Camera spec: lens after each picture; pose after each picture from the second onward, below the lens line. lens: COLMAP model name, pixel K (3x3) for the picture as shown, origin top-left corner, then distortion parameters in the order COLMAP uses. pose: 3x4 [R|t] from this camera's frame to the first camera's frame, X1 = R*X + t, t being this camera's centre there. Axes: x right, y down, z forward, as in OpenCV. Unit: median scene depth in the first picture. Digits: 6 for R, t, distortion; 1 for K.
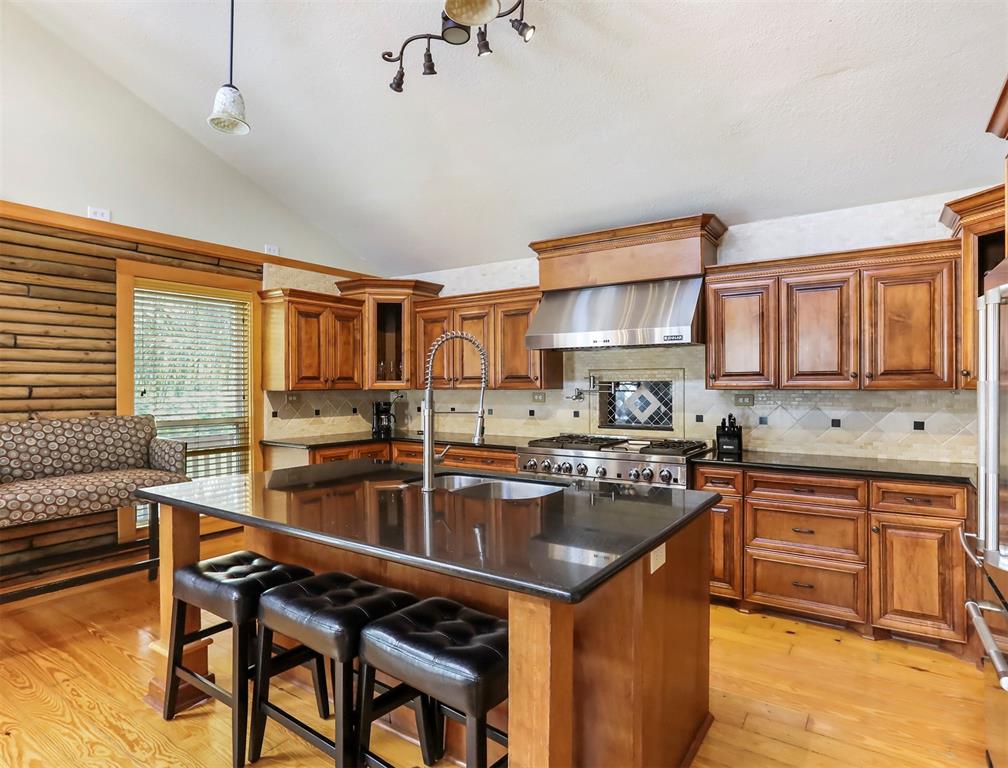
lens RADIAL K [[565.4, 0, 494.1], [0, 565.4, 383.5], [0, 0, 1]] dist [-0.056785, 0.038035]
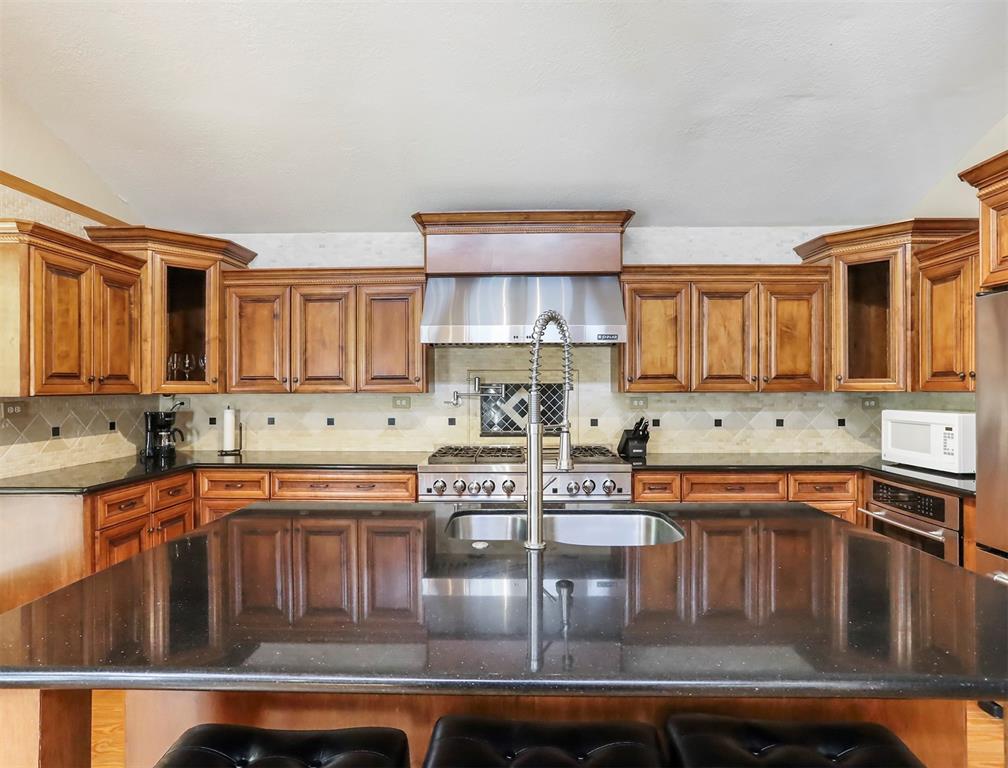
lens RADIAL K [[565.4, 0, 494.1], [0, 565.4, 383.5], [0, 0, 1]] dist [-0.056785, 0.038035]
pose [[0.838147, 0.005175, 0.545419, -0.273913], [-0.002158, 0.999979, -0.006171, 0.001629], [-0.545439, 0.003995, 0.838141, 0.252844]]
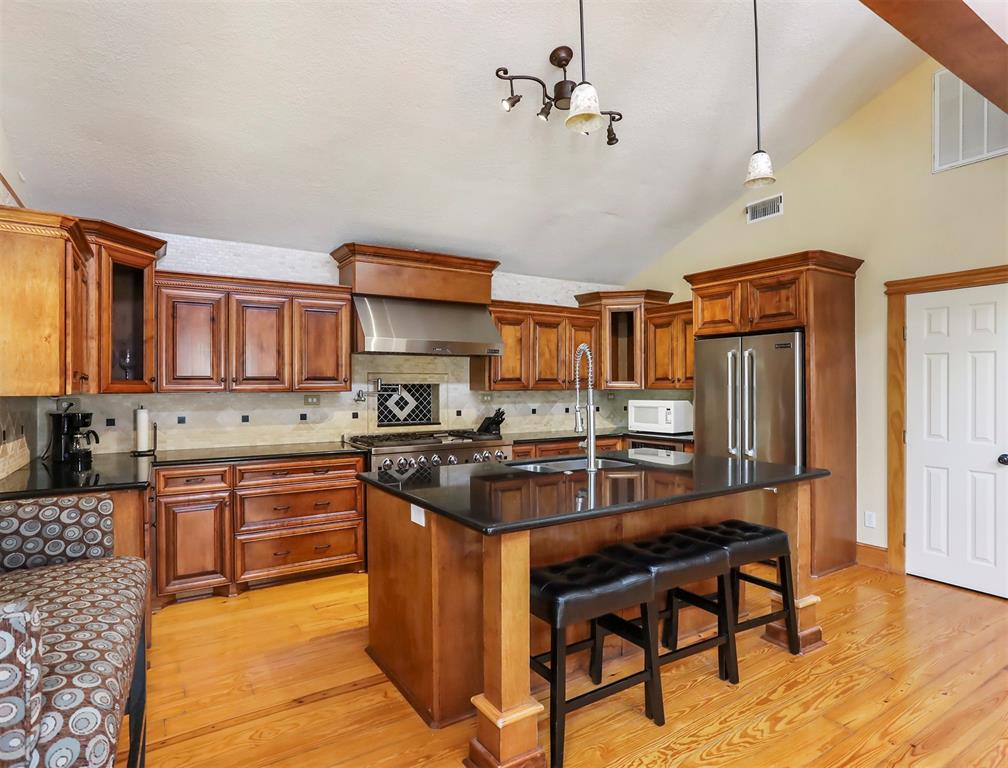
lens RADIAL K [[565.4, 0, 494.1], [0, 565.4, 383.5], [0, 0, 1]] dist [-0.056785, 0.038035]
pose [[0.390111, 0.007302, 0.920739, -0.713773], [-0.000925, 0.999971, -0.007538, 0.003671], [-0.920768, 0.002089, 0.390106, 0.376269]]
